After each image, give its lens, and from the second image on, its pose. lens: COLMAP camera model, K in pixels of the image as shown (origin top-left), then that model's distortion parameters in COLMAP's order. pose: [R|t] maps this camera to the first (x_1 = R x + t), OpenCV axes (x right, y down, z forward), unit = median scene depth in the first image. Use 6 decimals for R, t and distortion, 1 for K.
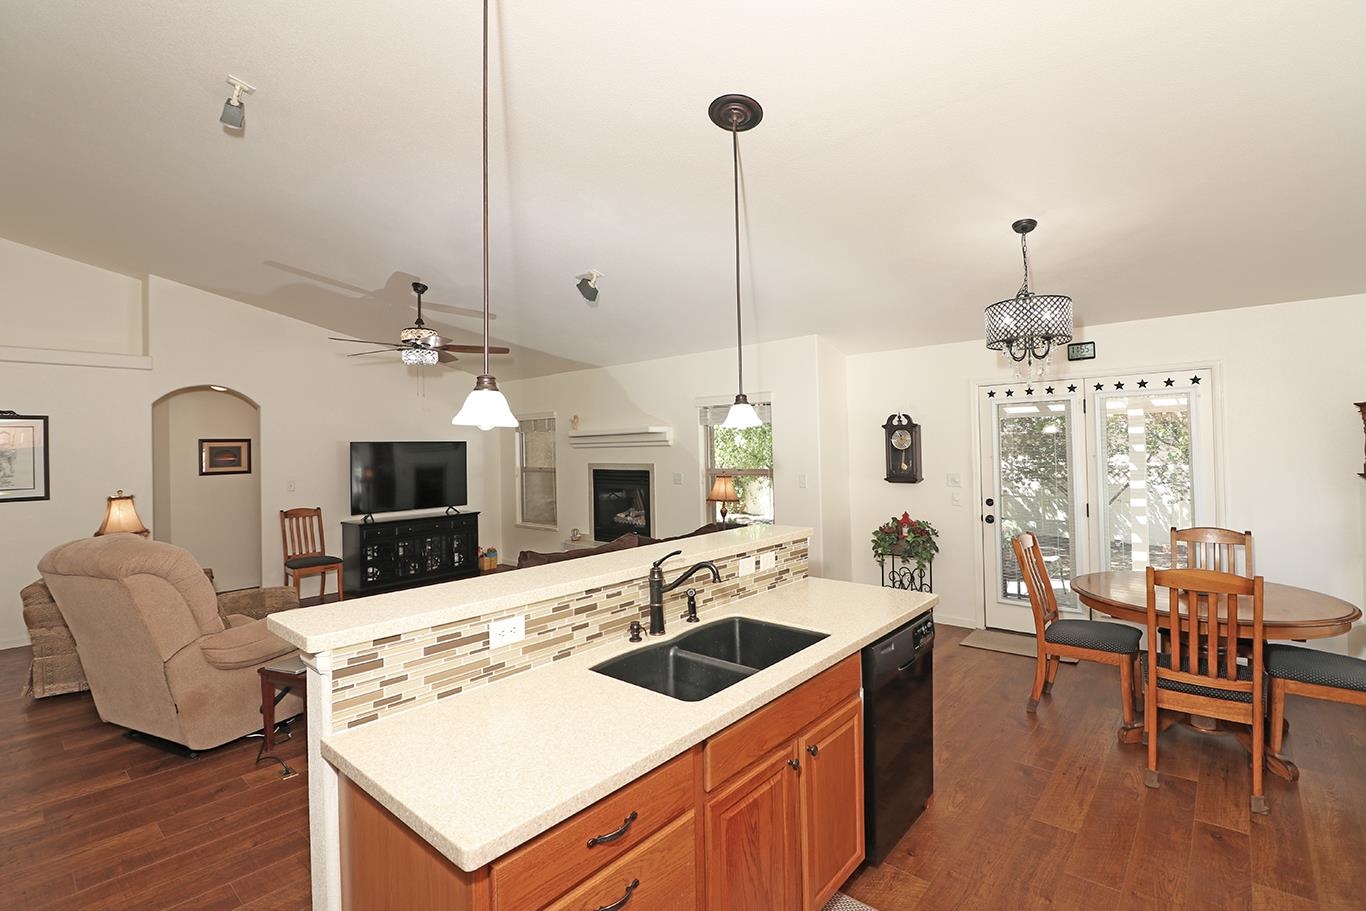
lens RADIAL K [[626.6, 0, 680.6], [0, 626.6, 439.3], [0, 0, 1]] dist [0.000078, -0.011908]
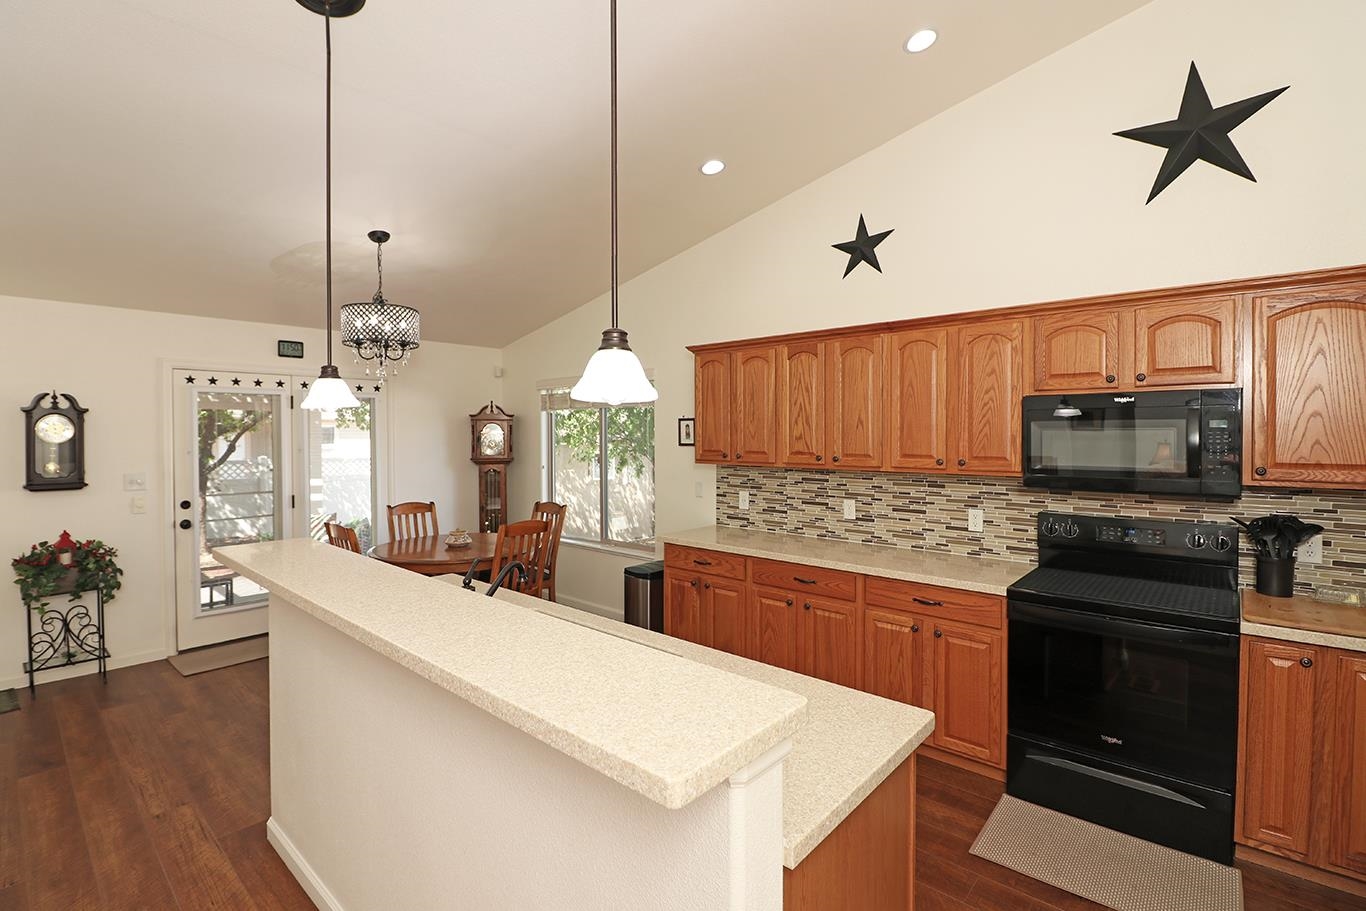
lens RADIAL K [[626.6, 0, 674.9], [0, 626.6, 442.7], [0, 0, 1]] dist [0.000078, -0.011908]
pose [[0.013756, 0.006324, 0.999885, -0.345470], [-0.012792, 0.999899, -0.006148, 0.011284], [-0.999824, -0.012706, 0.013835, 0.306362]]
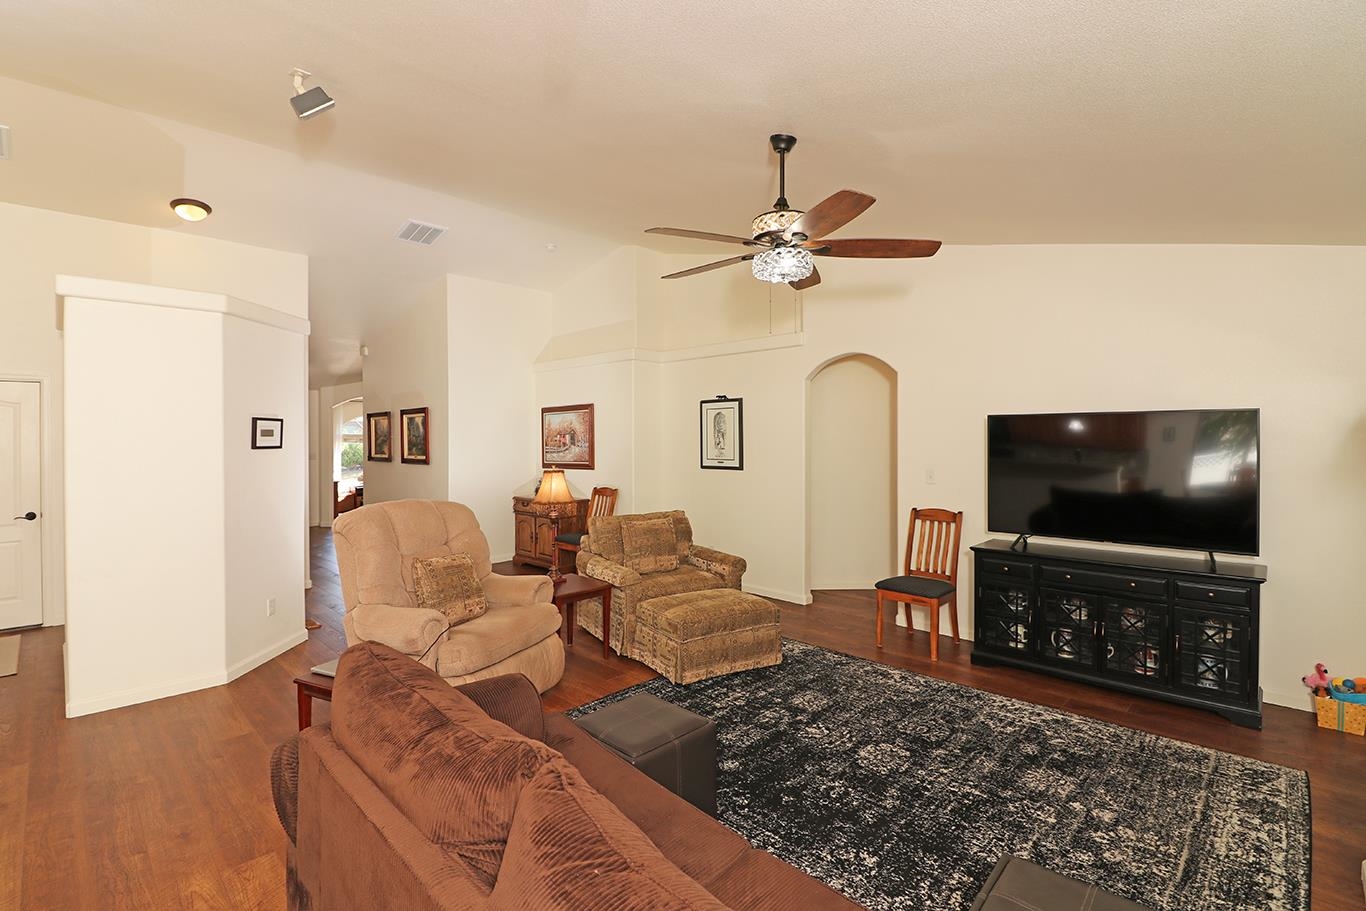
lens RADIAL K [[626.6, 0, 680.9], [0, 626.6, 438.9], [0, 0, 1]] dist [0.000078, -0.011908]
pose [[-0.059658, 0.021410, -0.997989, 0.160176], [0.018308, 0.999625, 0.020351, 0.013053], [0.998051, -0.017057, -0.060027, 0.960616]]
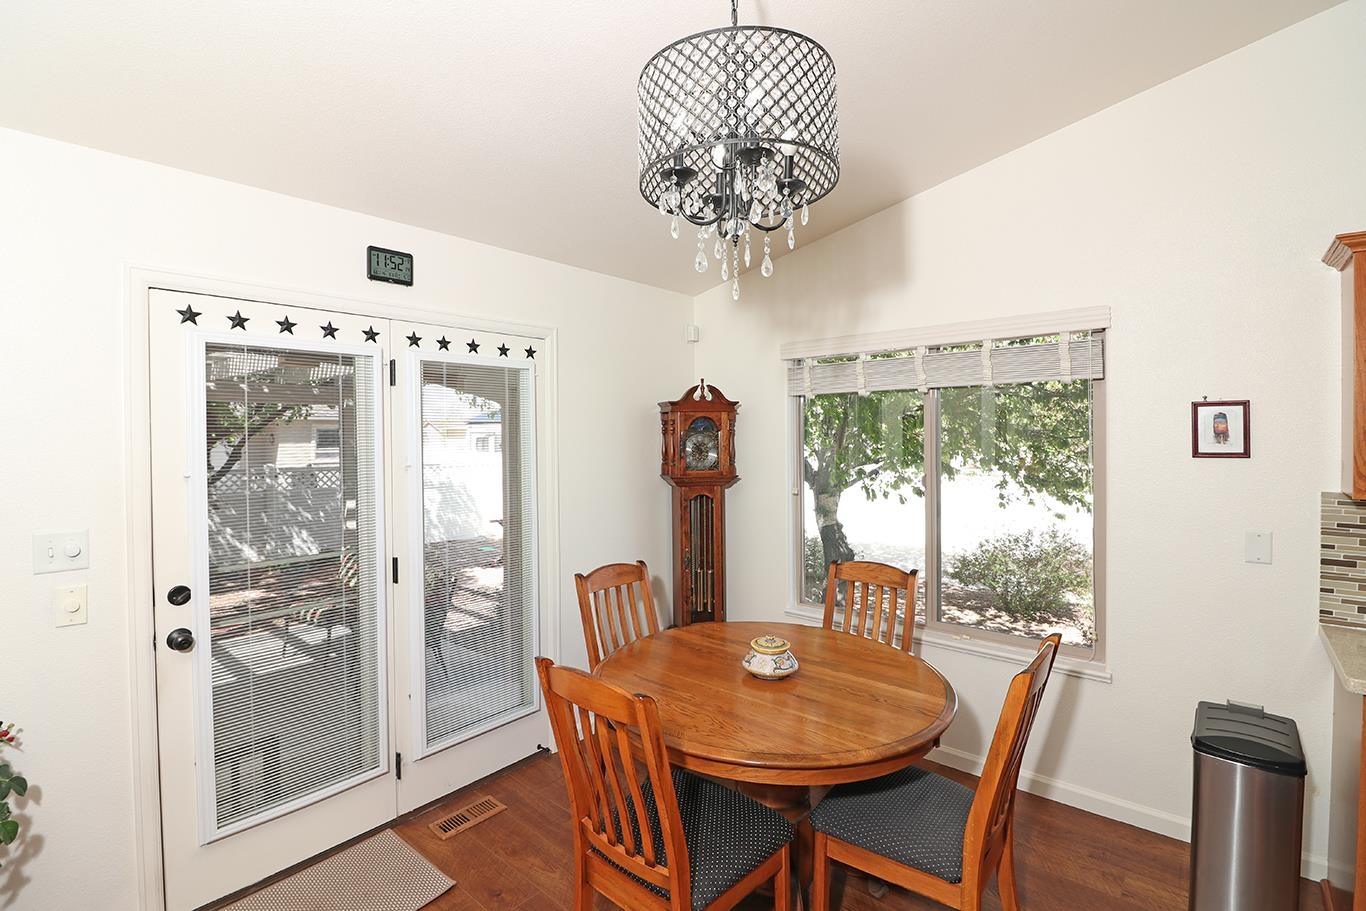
lens RADIAL K [[626.6, 0, 676.9], [0, 626.6, 442.4], [0, 0, 1]] dist [0.000078, -0.011908]
pose [[-0.001577, 0.008266, 0.999965, 0.107321], [-0.009170, 0.999924, -0.008280, 0.006744], [-0.999957, -0.009183, -0.001501, 0.675719]]
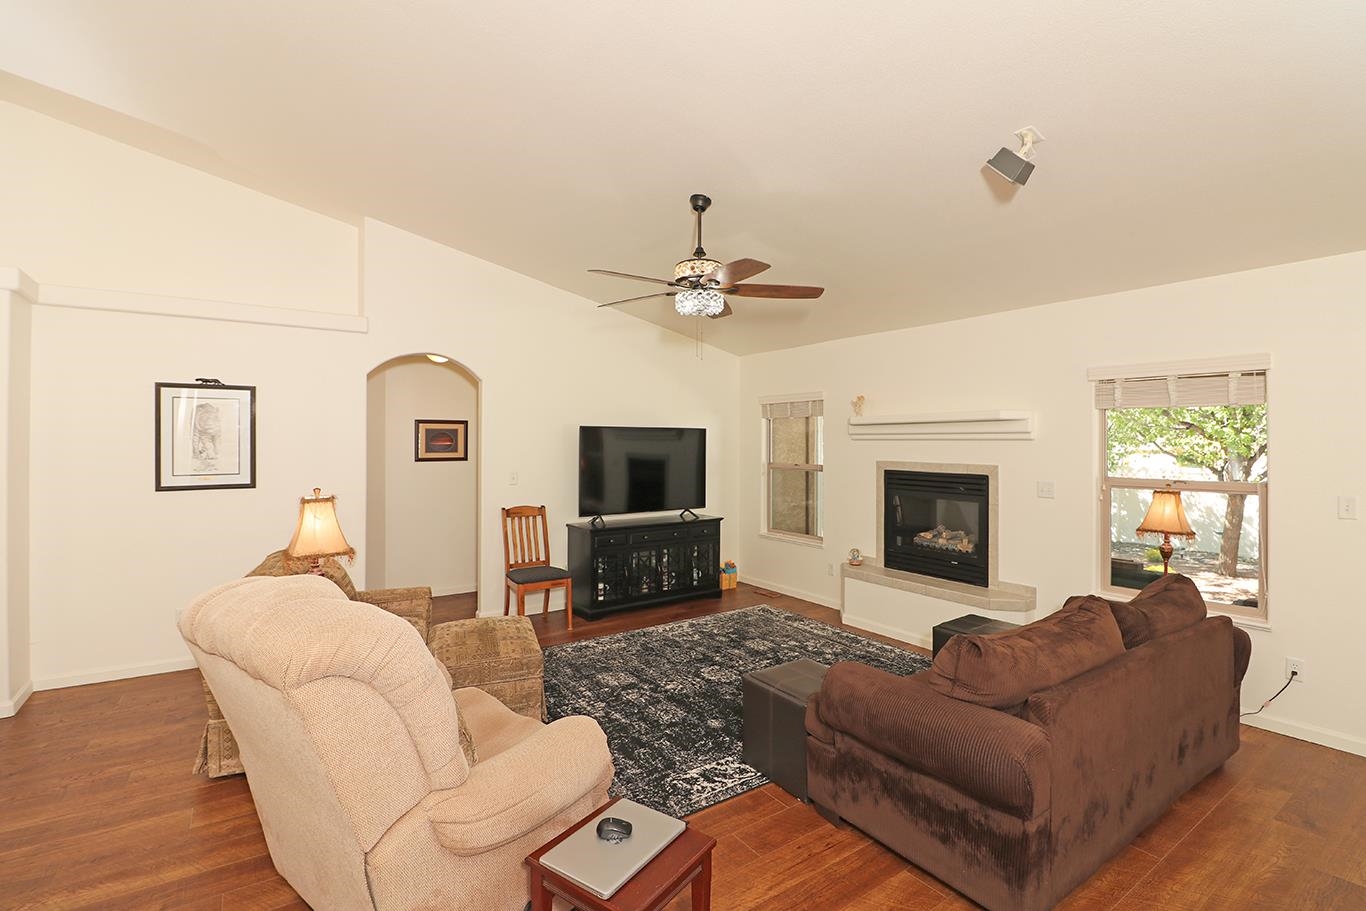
lens RADIAL K [[626.6, 0, 684.0], [0, 626.6, 441.7], [0, 0, 1]] dist [0.000078, -0.011908]
pose [[0.970179, 0.023953, -0.241204, -0.268326], [-0.020031, 0.999624, 0.018699, 0.009111], [0.241561, -0.013310, 0.970294, 0.331611]]
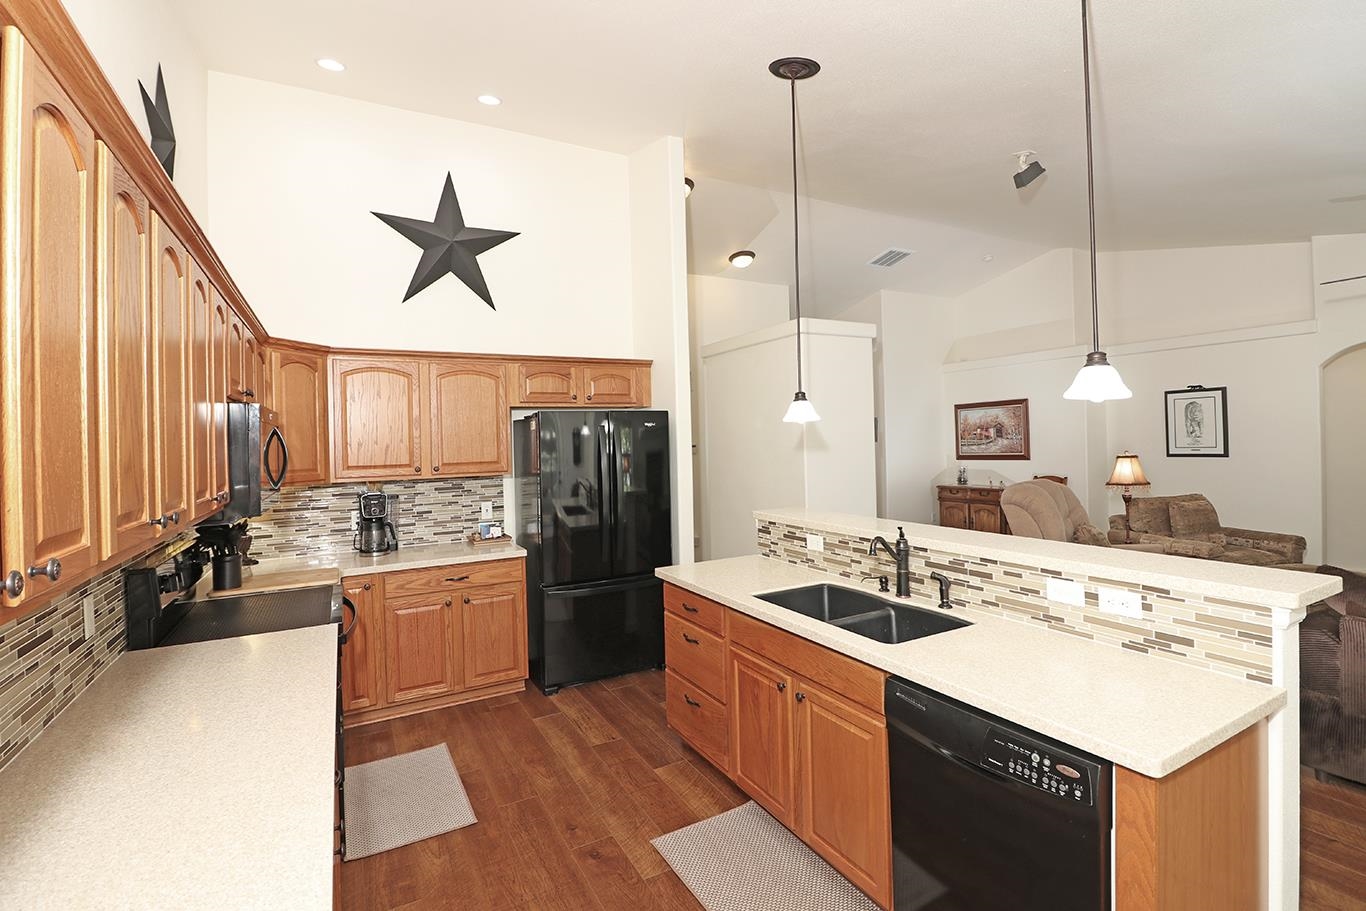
lens RADIAL K [[626.6, 0, 669.1], [0, 626.6, 453.4], [0, 0, 1]] dist [0.000078, -0.011908]
pose [[-0.361403, 0.050491, -0.931042, 0.487857], [0.046447, 0.998268, 0.036107, -0.003163], [0.931252, -0.030195, -0.363122, 0.433725]]
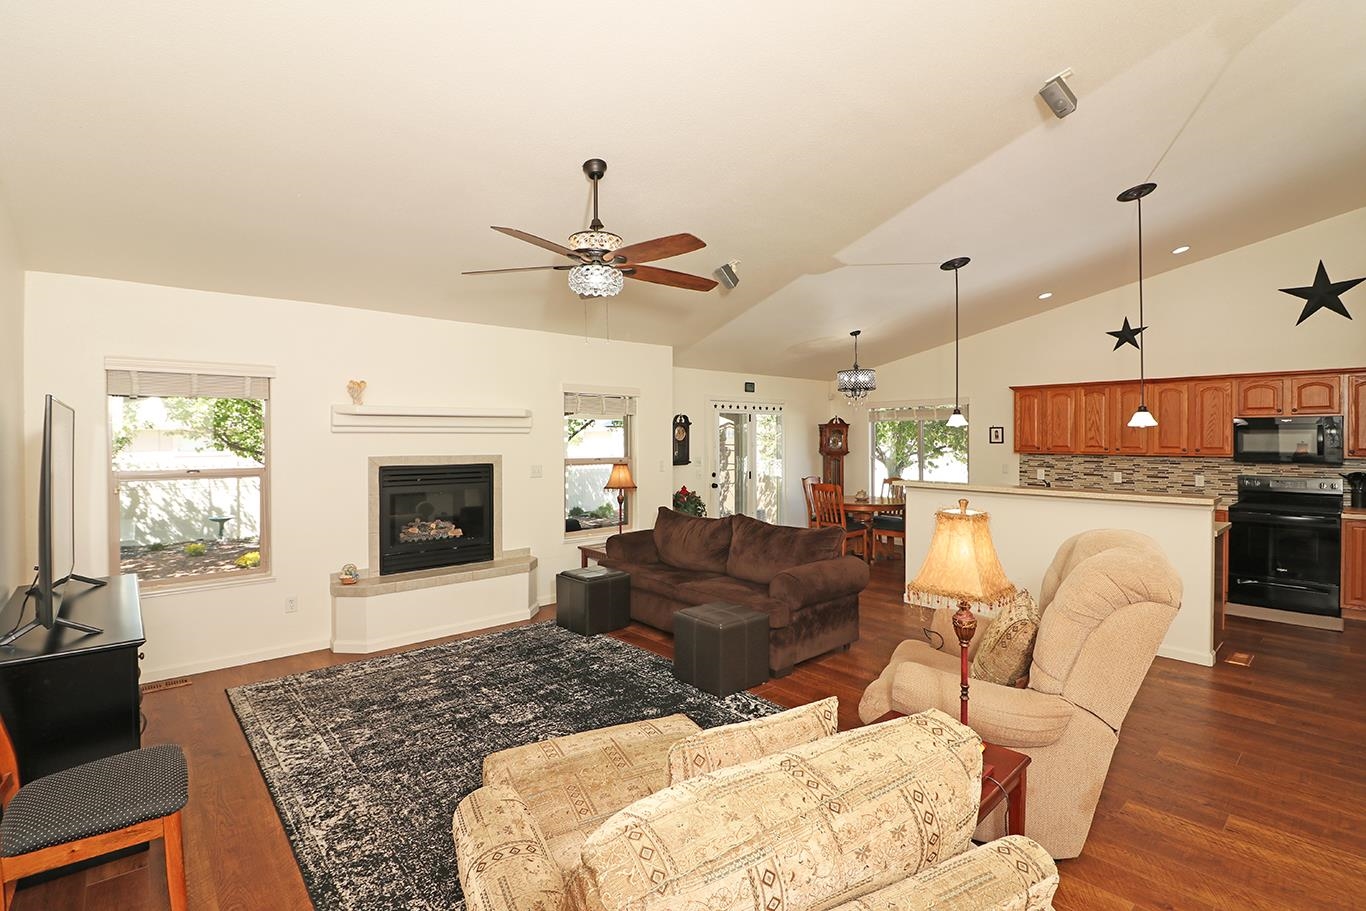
lens RADIAL K [[626.6, 0, 679.6], [0, 626.6, 440.6], [0, 0, 1]] dist [0.000078, -0.011908]
pose [[0.131524, 0.014798, 0.991203, -1.041639], [-0.015993, 0.999790, -0.012804, 0.034967], [-0.991184, -0.014168, 0.131733, 0.852717]]
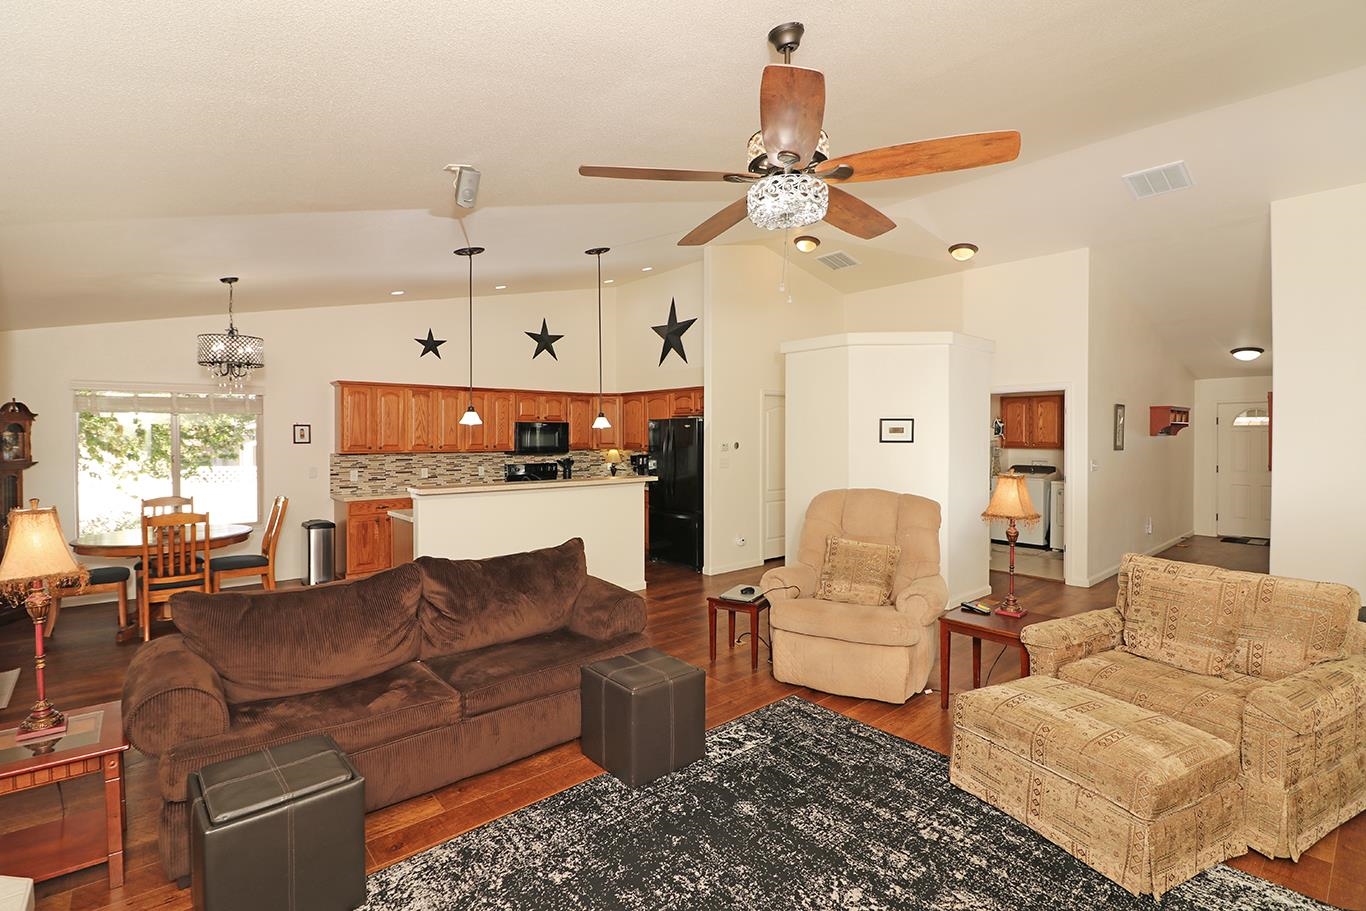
lens RADIAL K [[626.6, 0, 678.5], [0, 626.6, 439.8], [0, 0, 1]] dist [0.000078, -0.011908]
pose [[-0.989306, 0.021255, 0.144296, -0.410574], [0.020075, 0.999752, -0.009633, 0.030124], [-0.144465, -0.006634, -0.989488, 1.455151]]
